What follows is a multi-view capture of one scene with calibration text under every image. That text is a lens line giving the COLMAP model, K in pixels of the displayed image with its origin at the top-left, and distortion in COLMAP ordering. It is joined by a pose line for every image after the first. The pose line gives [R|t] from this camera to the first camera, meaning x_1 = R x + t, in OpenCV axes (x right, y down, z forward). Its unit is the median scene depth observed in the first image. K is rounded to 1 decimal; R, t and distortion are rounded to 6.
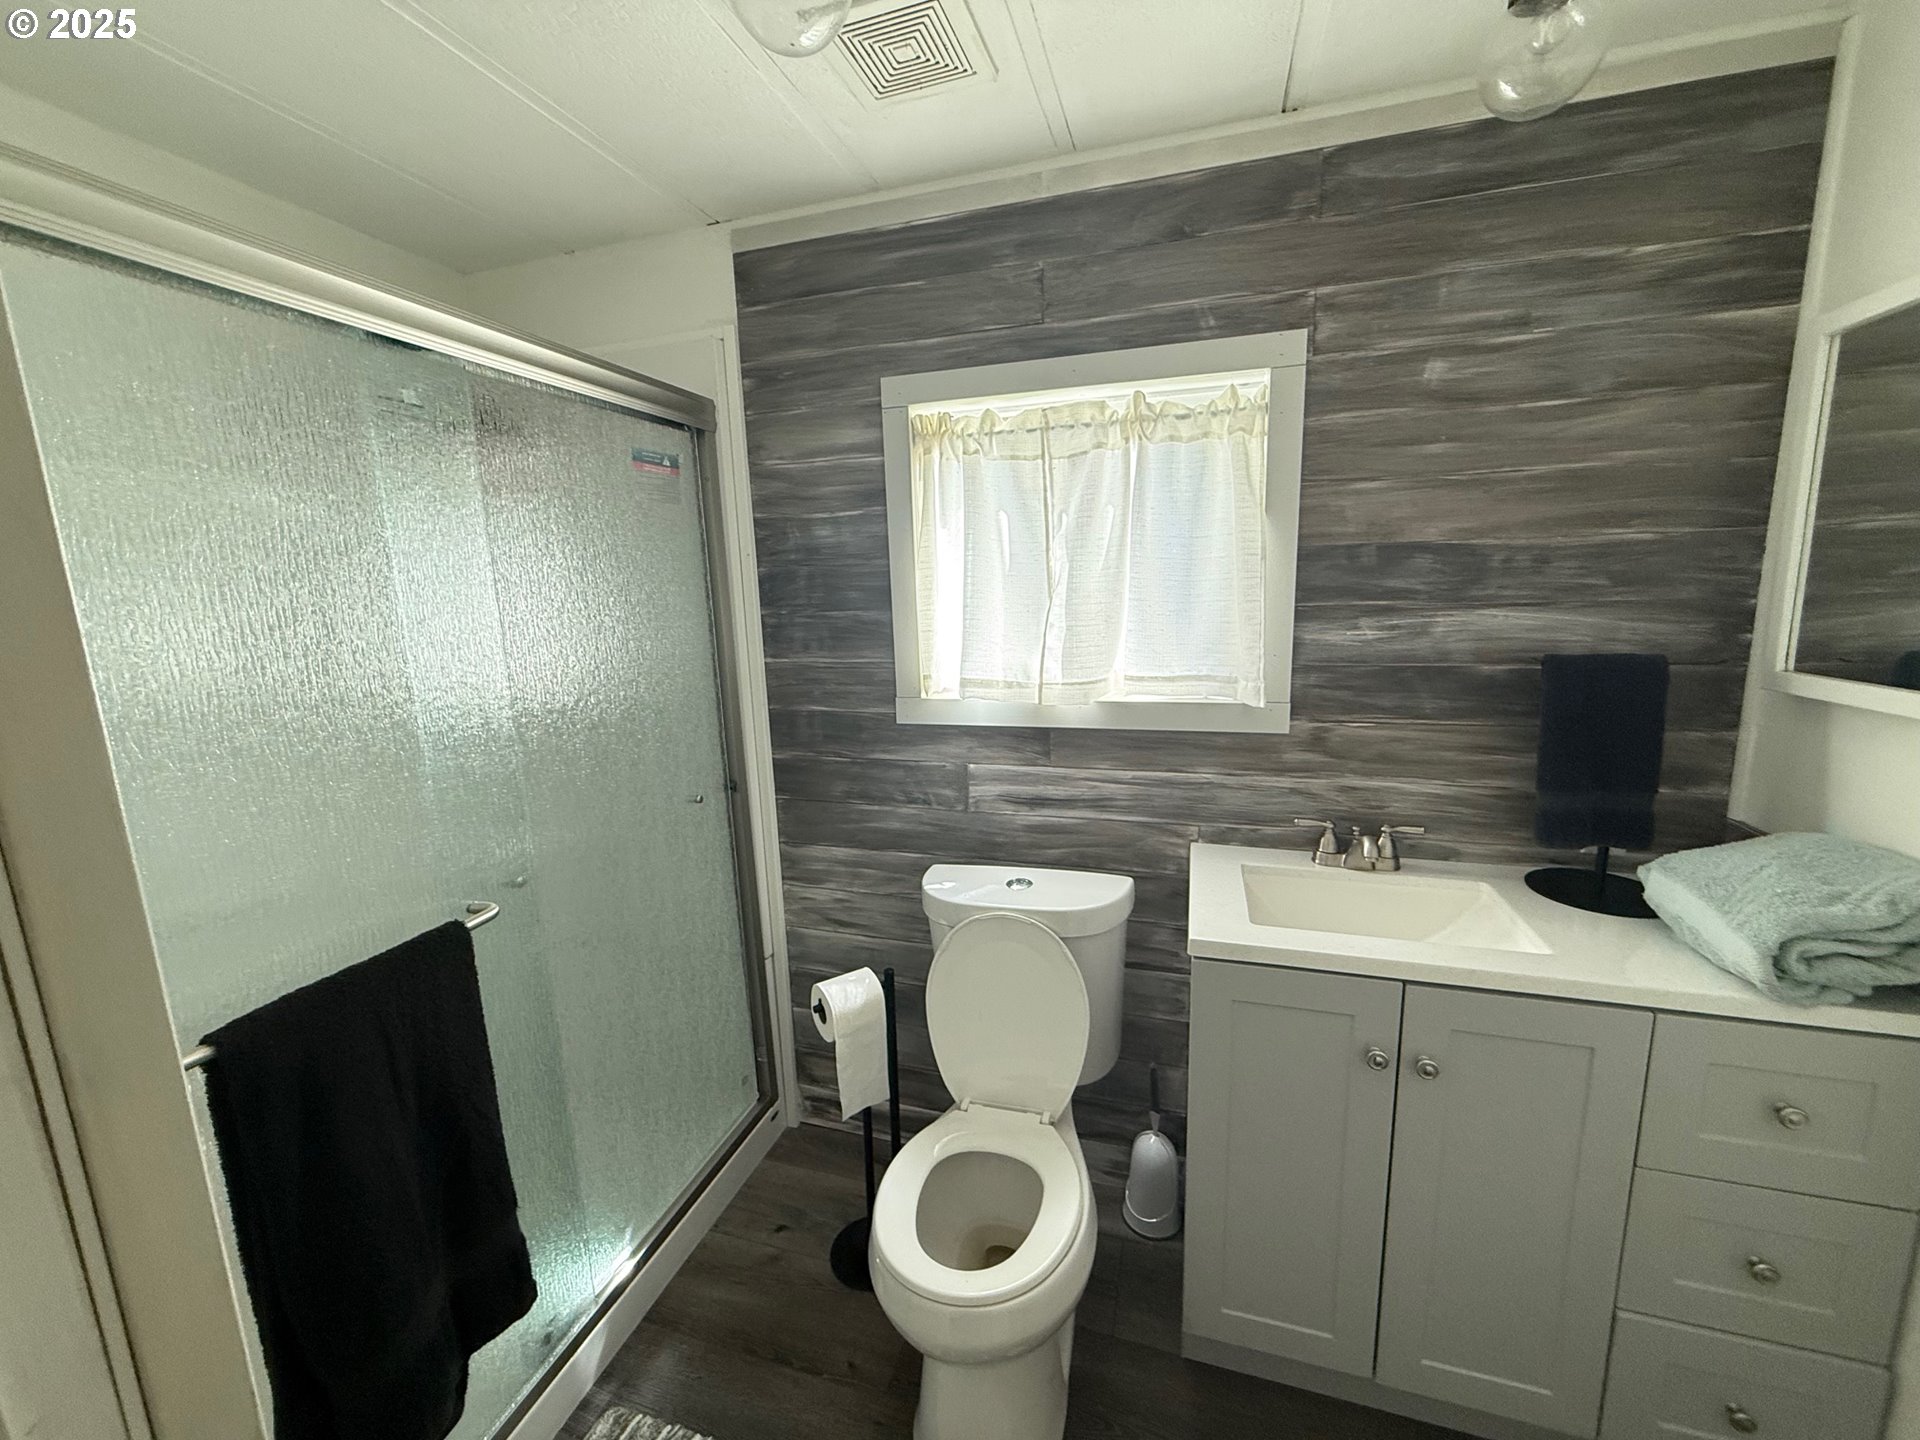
lens RADIAL K [[758.6, 0, 956.5], [0, 758.6, 718.7], [0, 0, 1]] dist [-0.001865, 0.000490]
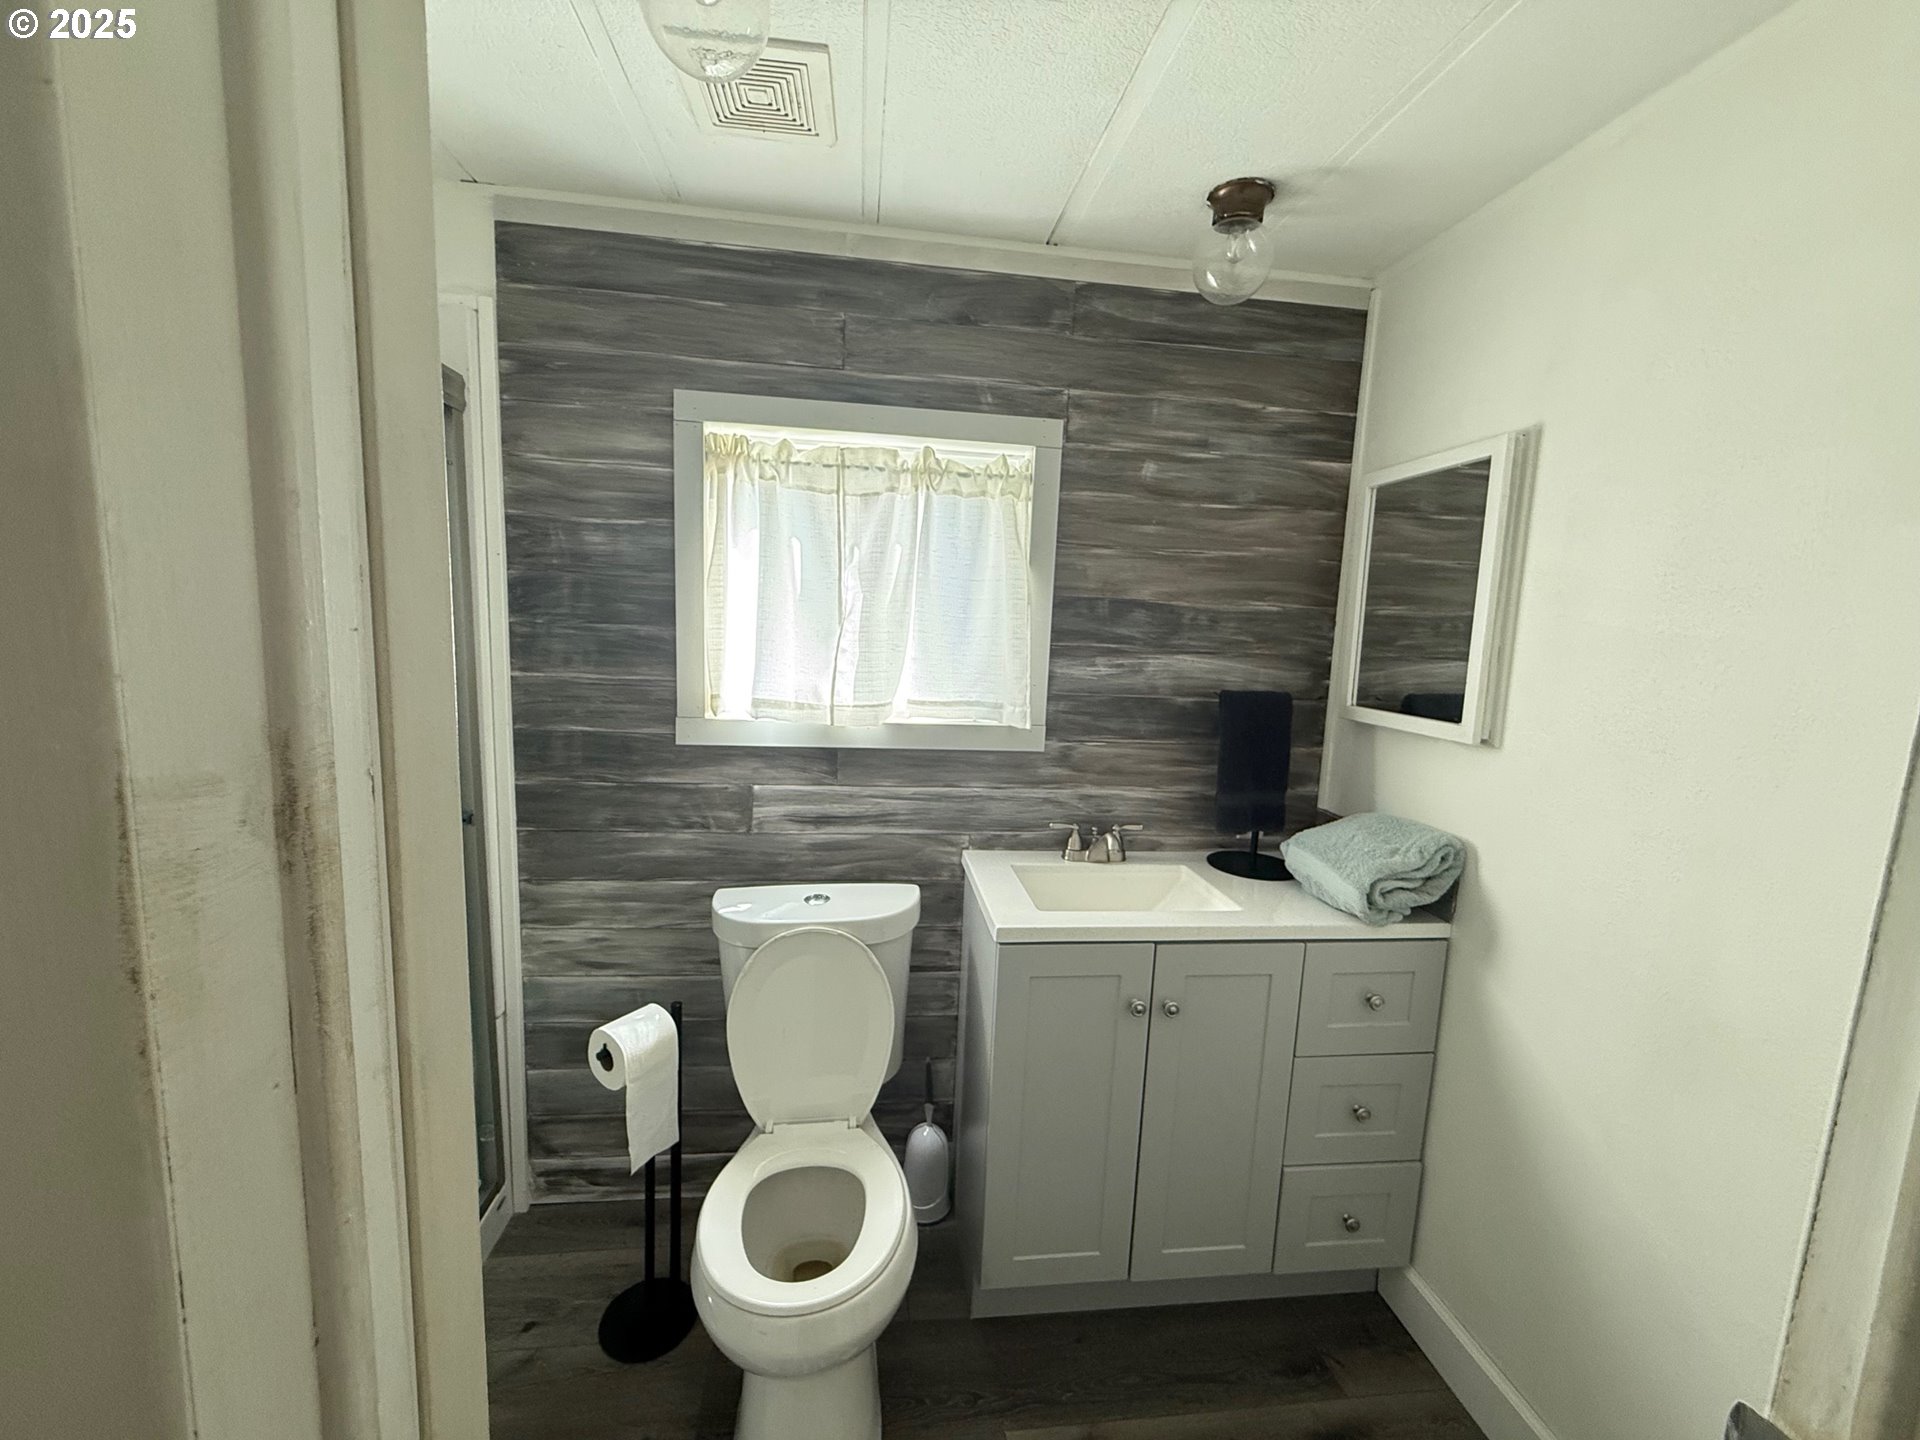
lens RADIAL K [[758.6, 0, 956.5], [0, 758.6, 718.7], [0, 0, 1]] dist [-0.001865, 0.000490]
pose [[0.908984, 0.014139, 0.416591, -0.180067], [0.003652, 0.999116, -0.041877, 0.017492], [-0.416815, 0.039587, 0.908129, -0.021751]]
